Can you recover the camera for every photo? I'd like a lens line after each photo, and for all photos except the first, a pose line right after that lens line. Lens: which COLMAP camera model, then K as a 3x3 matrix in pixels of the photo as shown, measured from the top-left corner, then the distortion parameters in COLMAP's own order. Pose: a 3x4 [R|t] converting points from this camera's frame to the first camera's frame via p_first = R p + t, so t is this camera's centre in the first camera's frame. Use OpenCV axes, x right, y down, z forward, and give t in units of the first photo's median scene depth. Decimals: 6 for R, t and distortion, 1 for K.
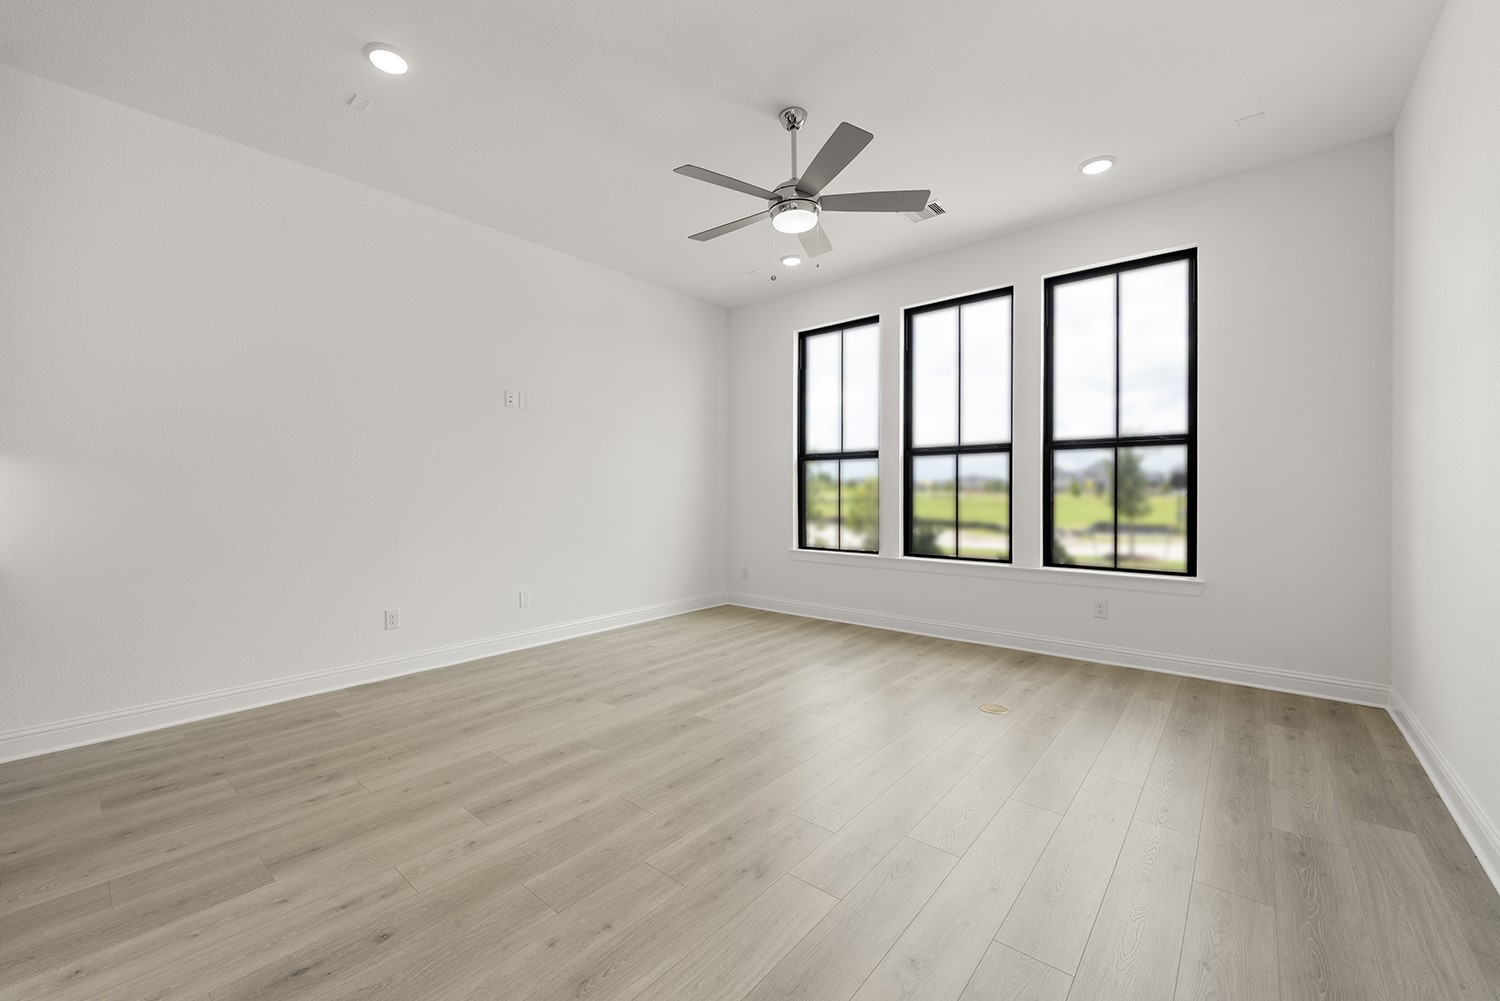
lens RADIAL K [[596.2, 0, 739.9], [0, 596.2, 511.9], [0, 0, 1]] dist [-0.000729, -0.002145]
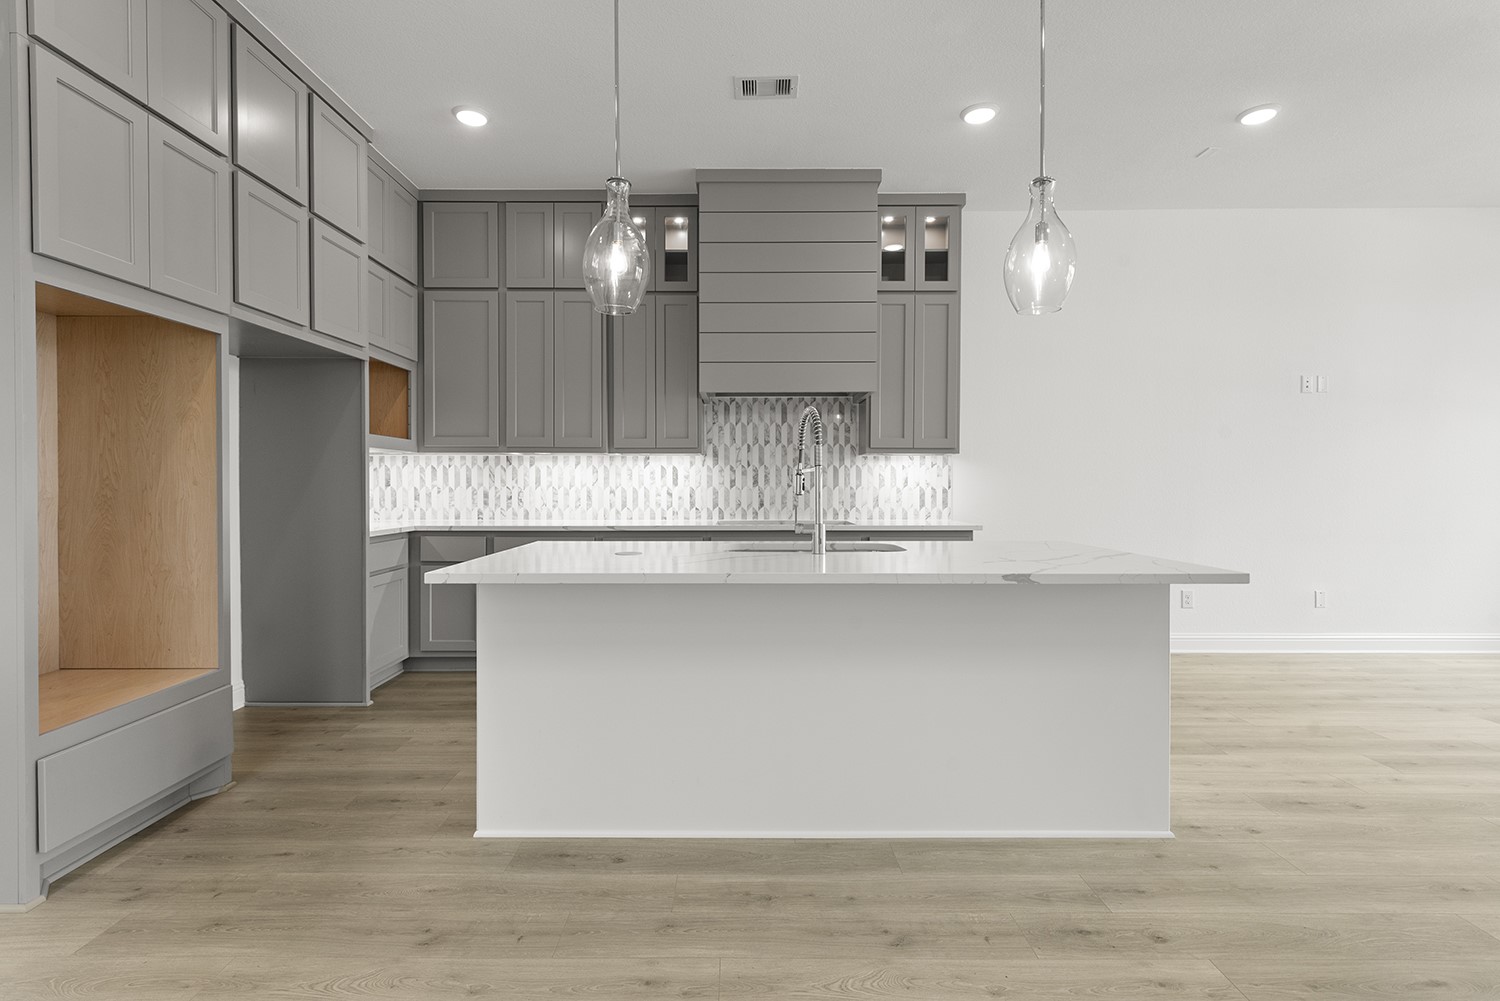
lens RADIAL K [[724.0, 0, 723.9], [0, 724.0, 495.3], [0, 0, 1]] dist [0.018247, -0.007824]
pose [[0.643219, 0.008909, -0.765630, -0.151215], [-0.025885, 0.999614, -0.010115, 0.034016], [0.765244, 0.026324, 0.643201, -0.704866]]
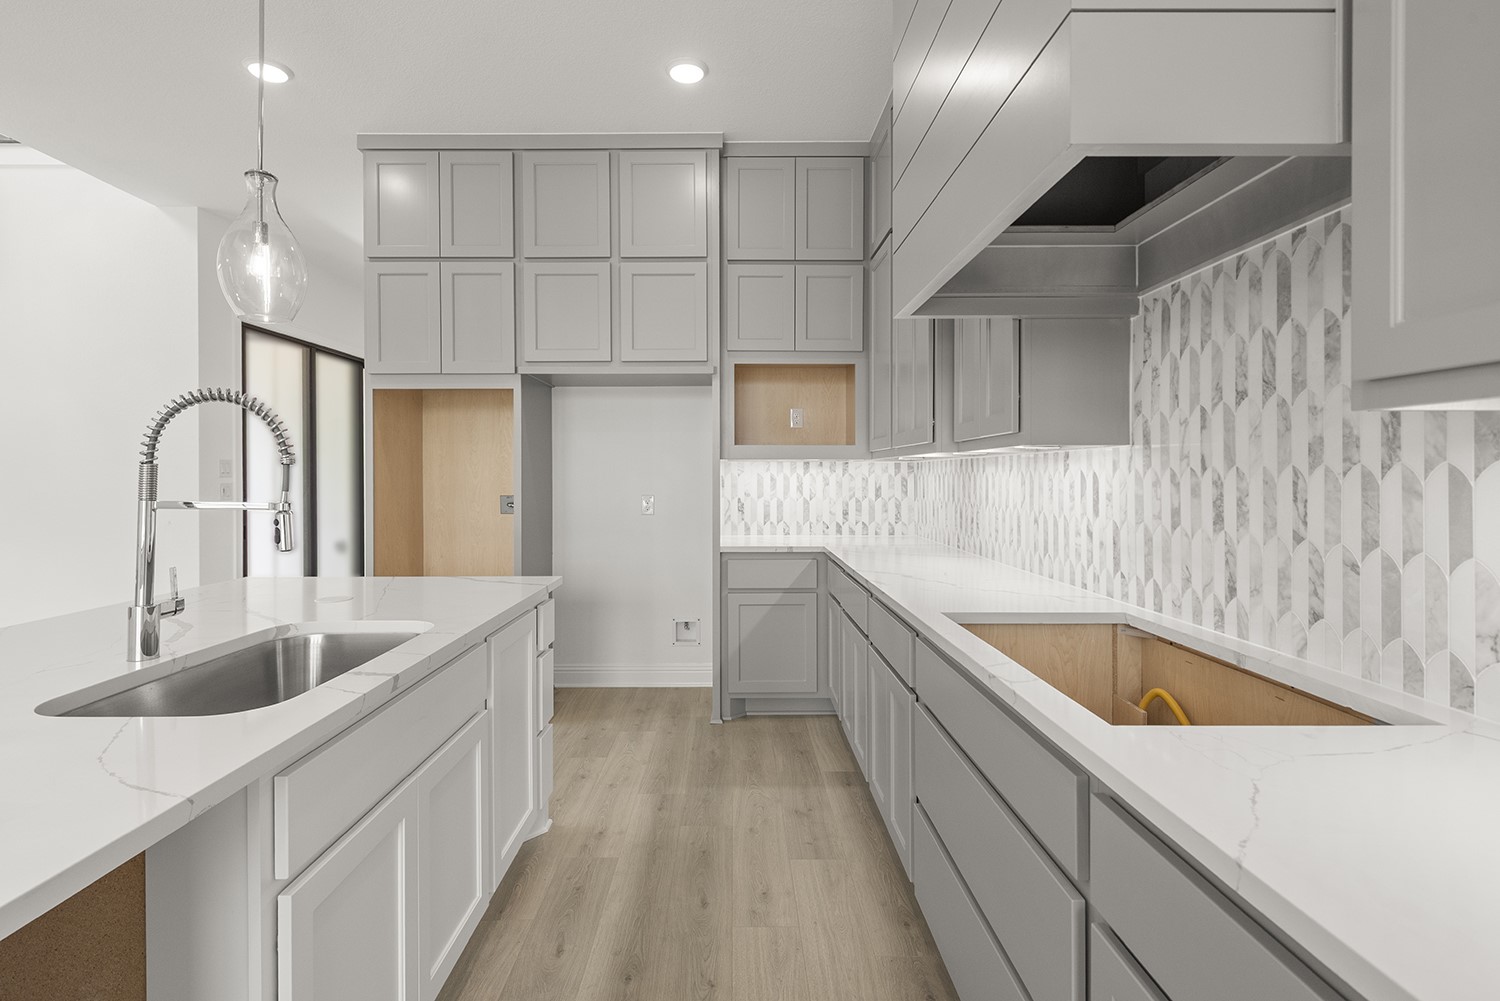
lens RADIAL K [[724.0, 0, 730.4], [0, 724.0, 474.5], [0, 0, 1]] dist [0.018247, -0.007824]
pose [[-0.759099, -0.003394, -0.650966, -0.807414], [-0.024621, 0.999421, 0.023500, -0.063702], [0.650509, 0.033866, -0.758743, 0.763668]]
